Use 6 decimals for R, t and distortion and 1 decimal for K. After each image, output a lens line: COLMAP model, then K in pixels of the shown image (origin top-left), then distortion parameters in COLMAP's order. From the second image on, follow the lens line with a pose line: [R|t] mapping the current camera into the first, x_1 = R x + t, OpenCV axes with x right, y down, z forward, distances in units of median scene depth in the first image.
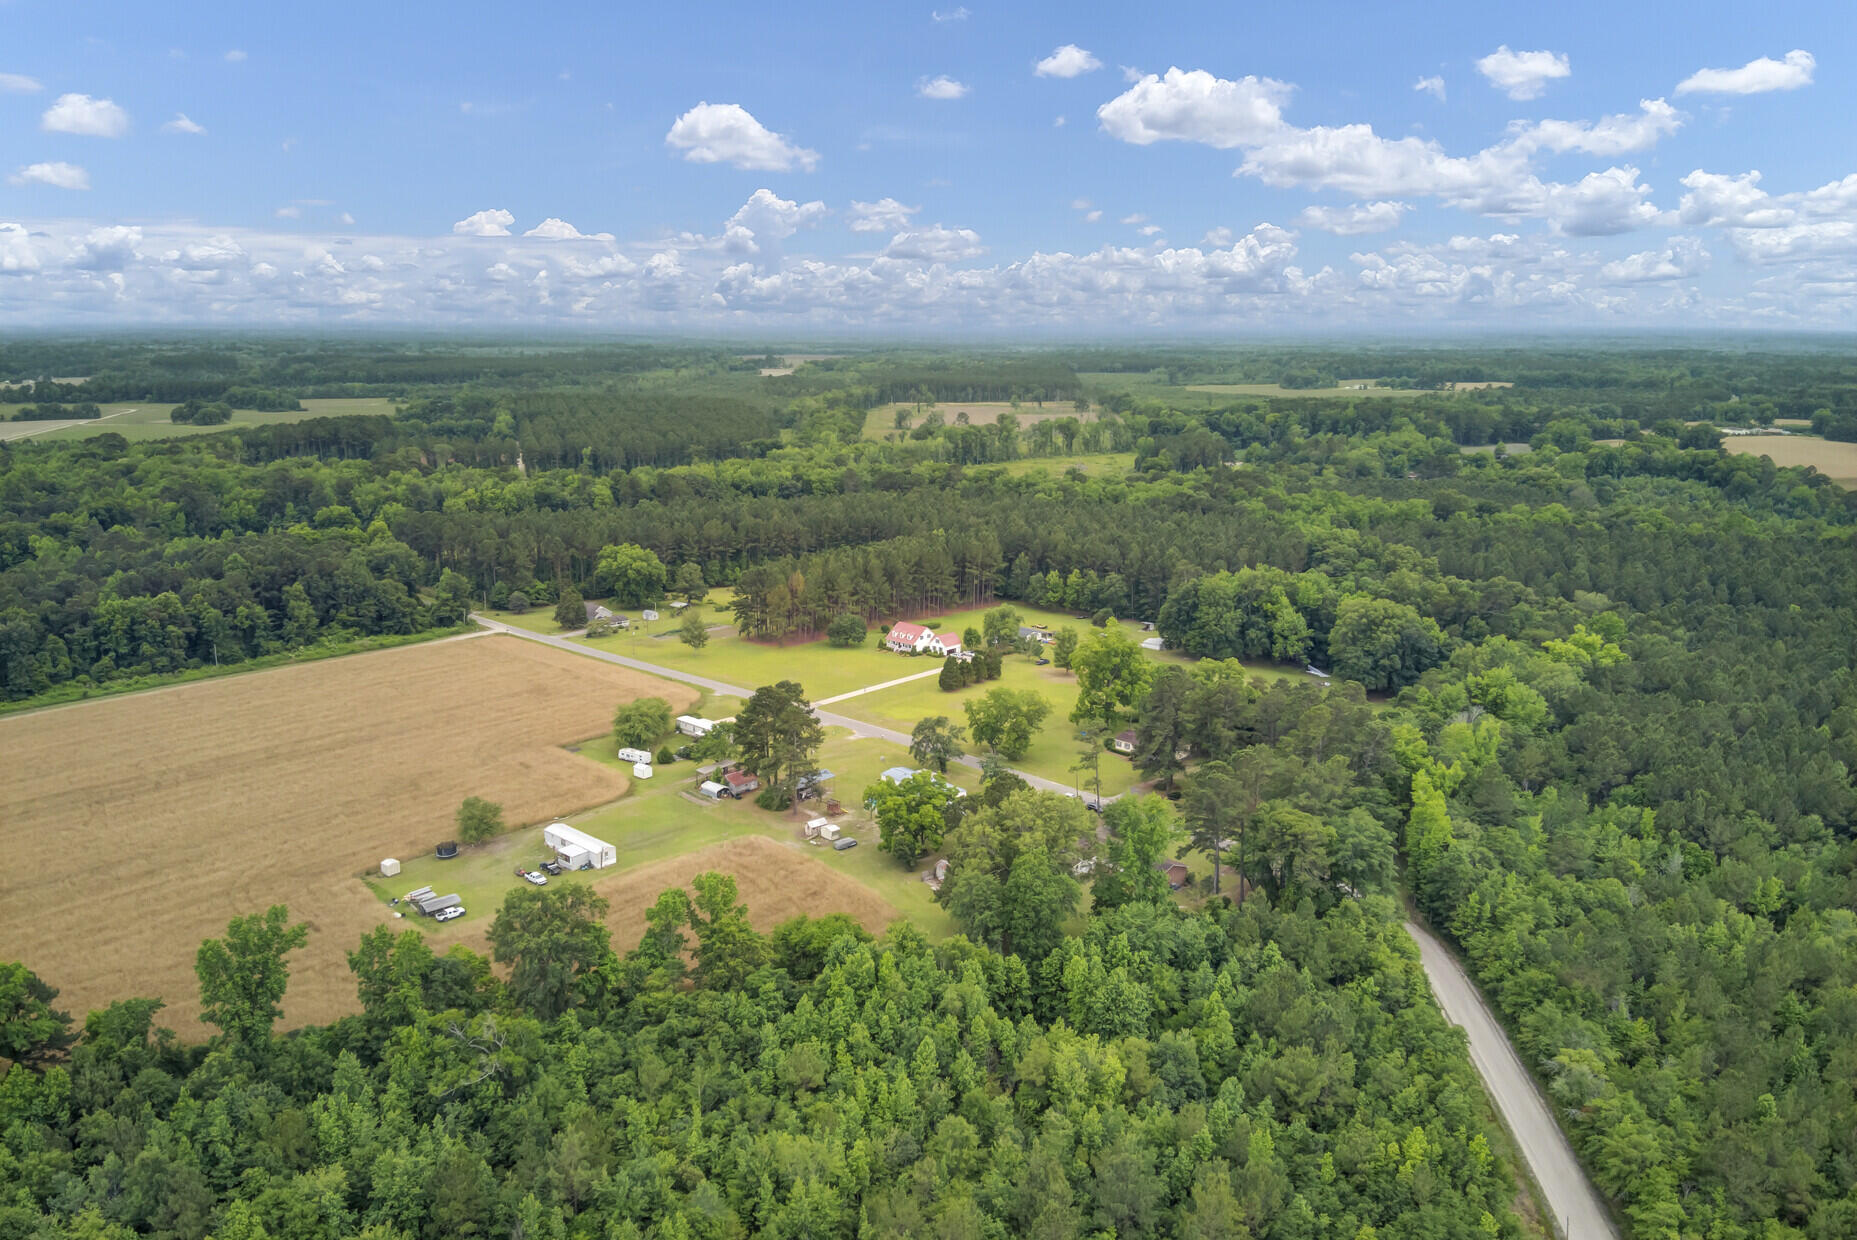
lens RADIAL K [[1296.0, 0, 937.2], [0, 1296.0, 627.9], [0, 0, 1]] dist [0.001564, -0.004045]
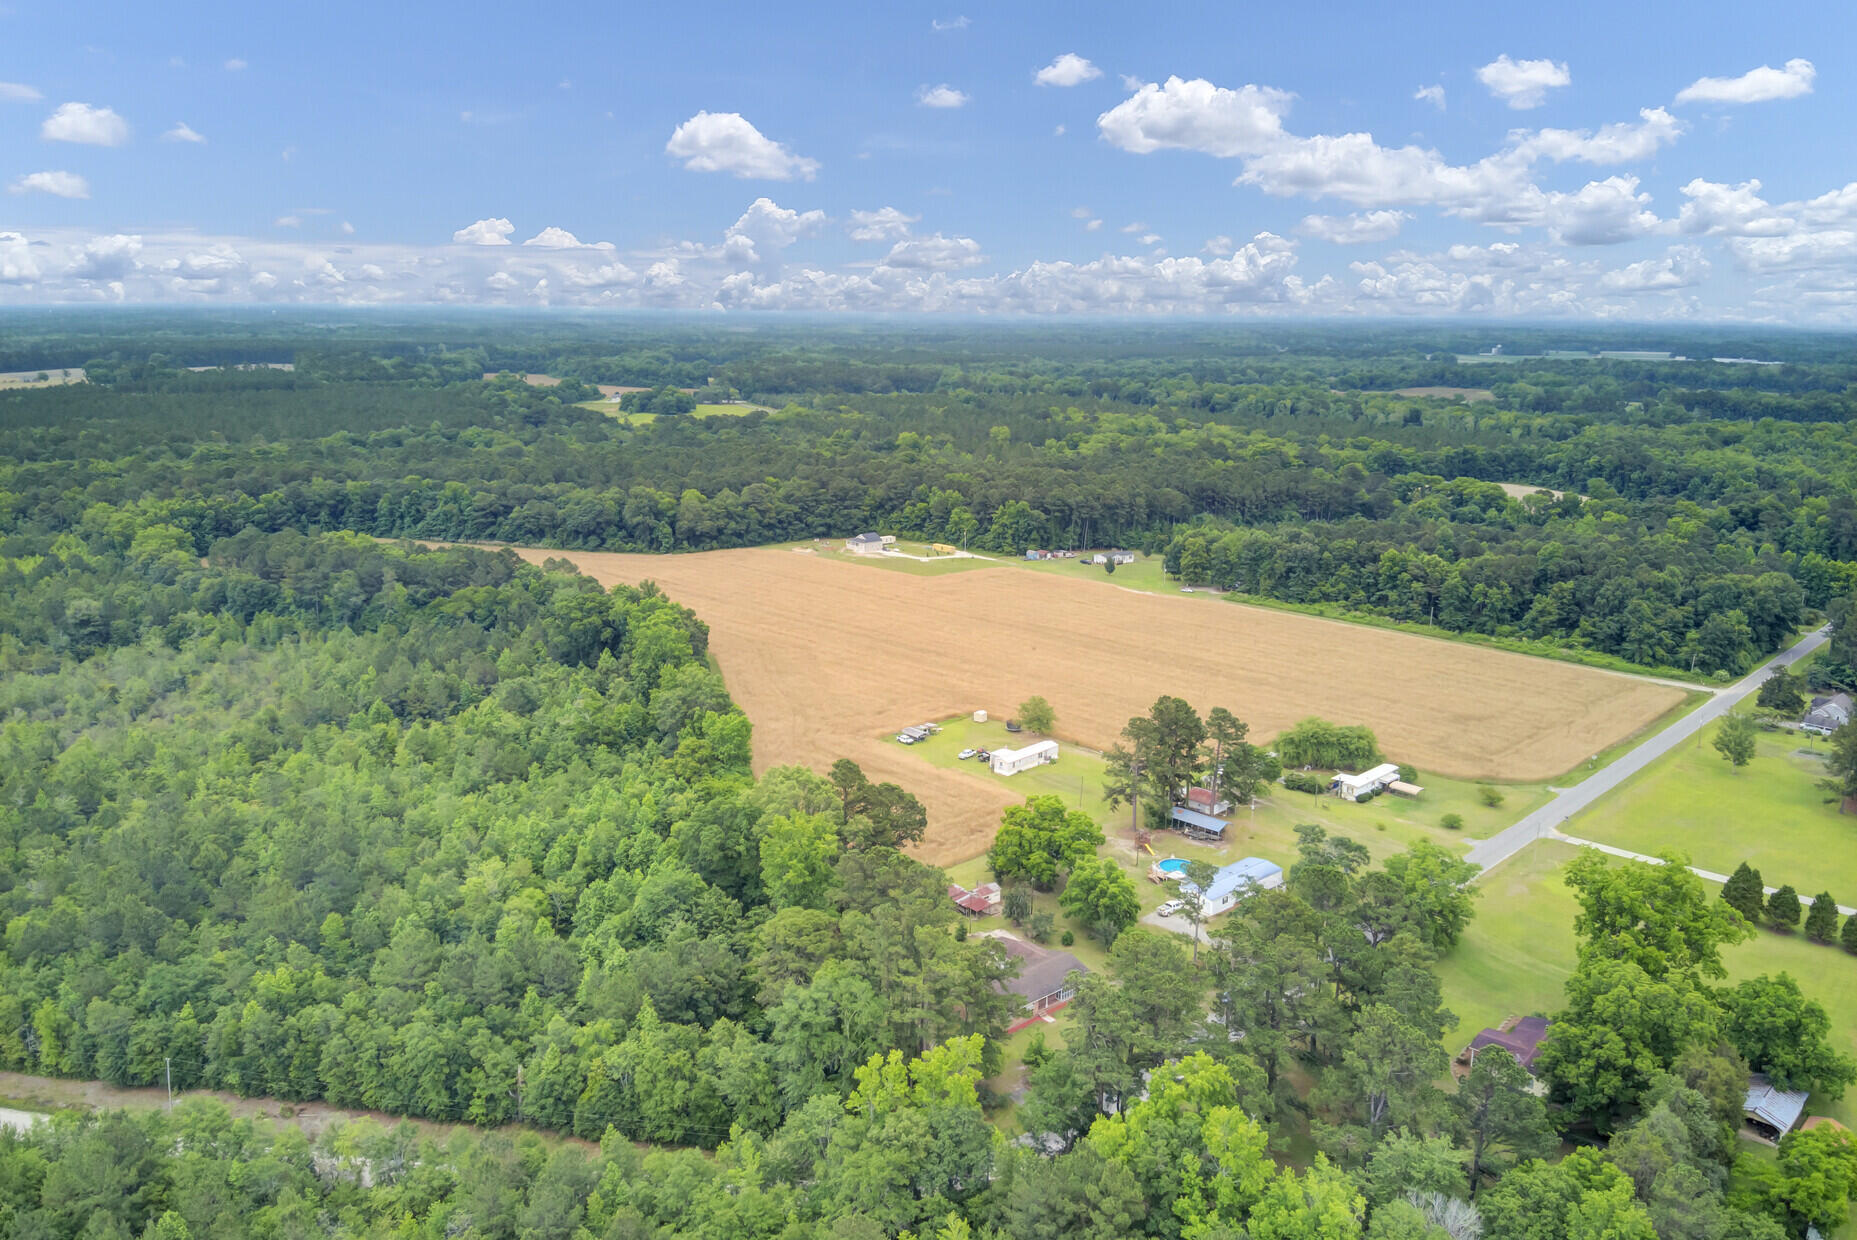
lens RADIAL K [[1296.0, 0, 929.7], [0, 1296.0, 625.4], [0, 0, 1]] dist [0.001564, -0.004045]
pose [[-0.051158, 0.217736, -0.974666, 0.514822], [-0.225035, 0.948332, 0.223665, -0.115702], [0.973007, 0.230776, 0.000483, 0.538313]]
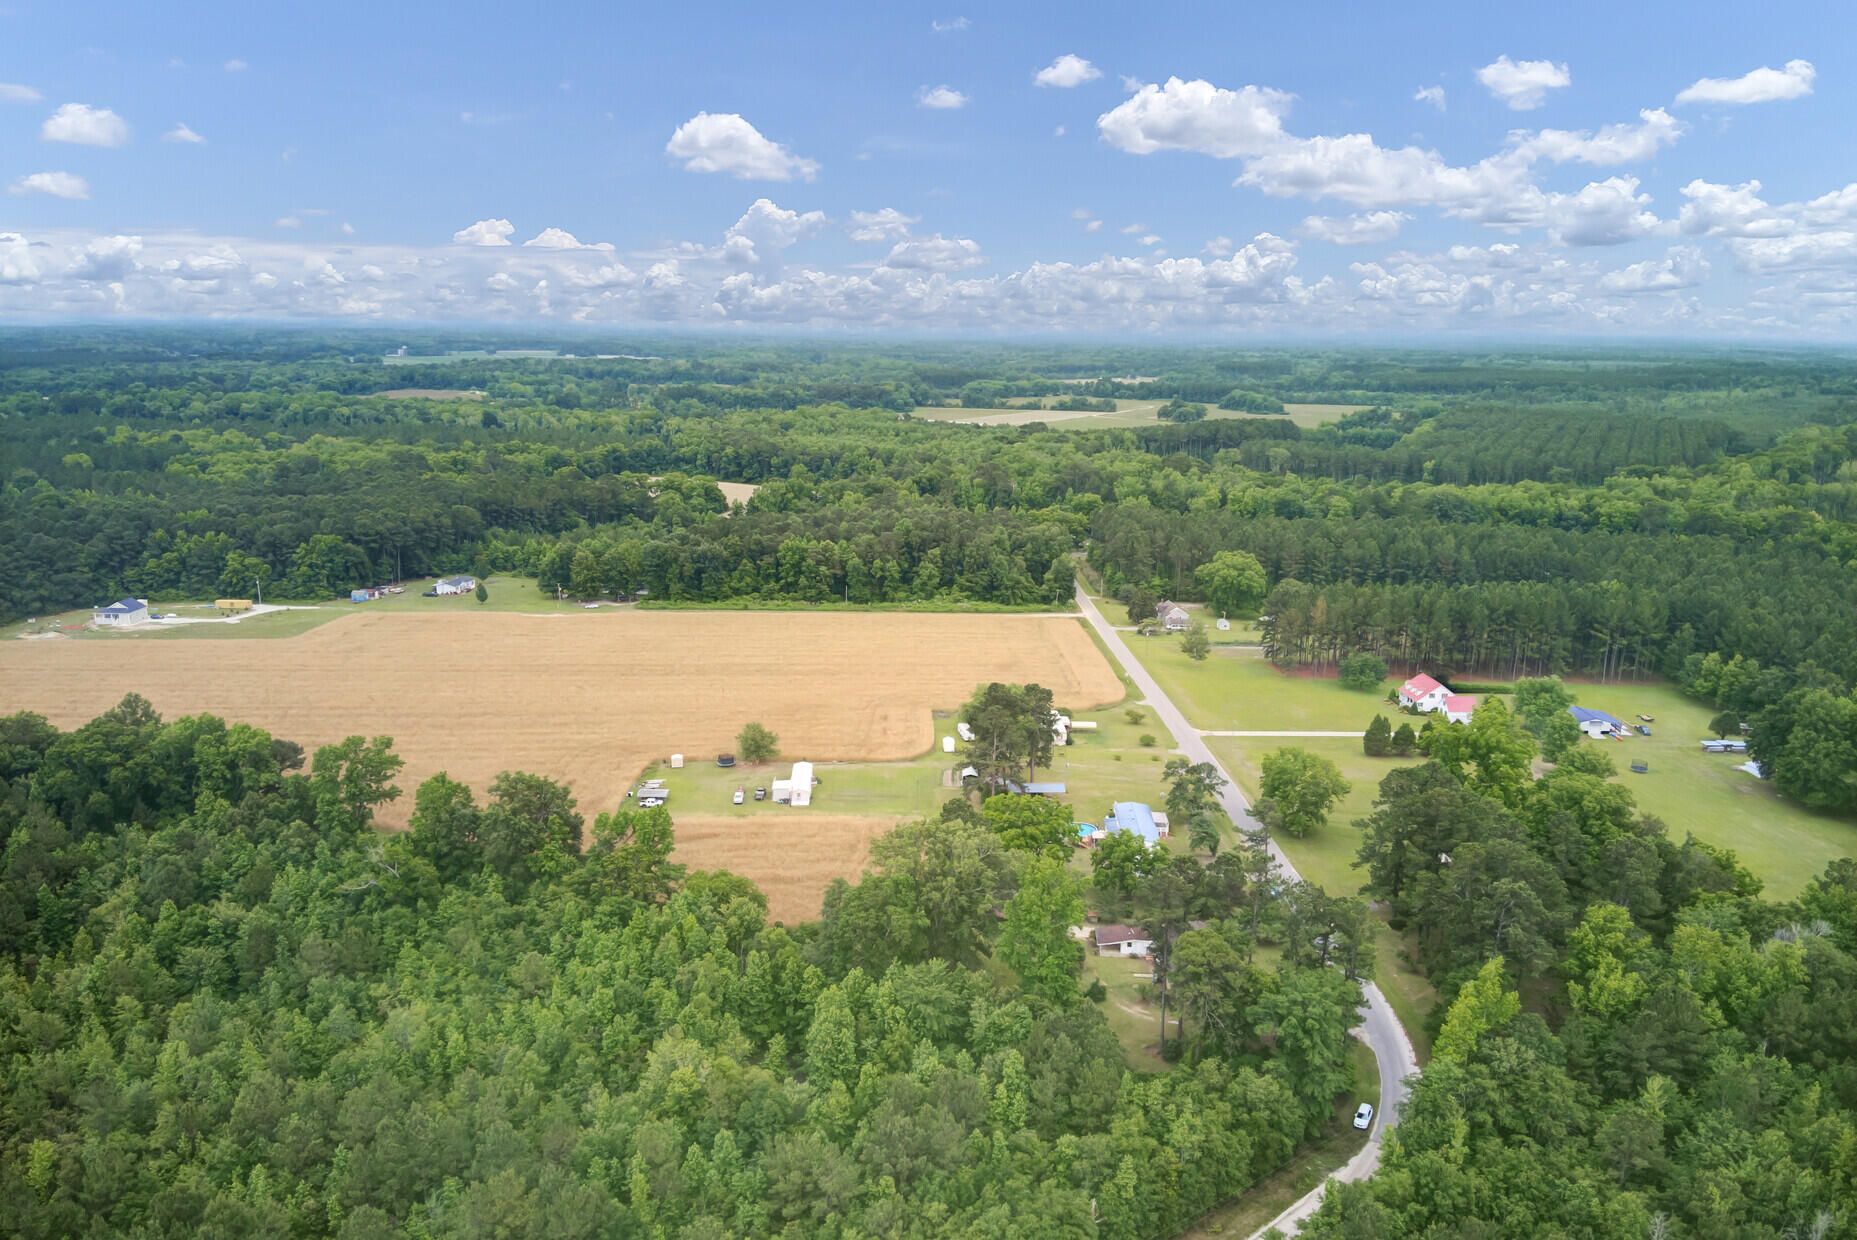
lens RADIAL K [[1296.0, 0, 928.5], [0, 1296.0, 614.0], [0, 0, 1]] dist [0.001564, -0.004045]
pose [[0.696863, 0.151948, -0.700923, 0.349741], [-0.164376, 0.985123, 0.050133, -0.033436], [0.698113, 0.080279, 0.711472, 0.156074]]
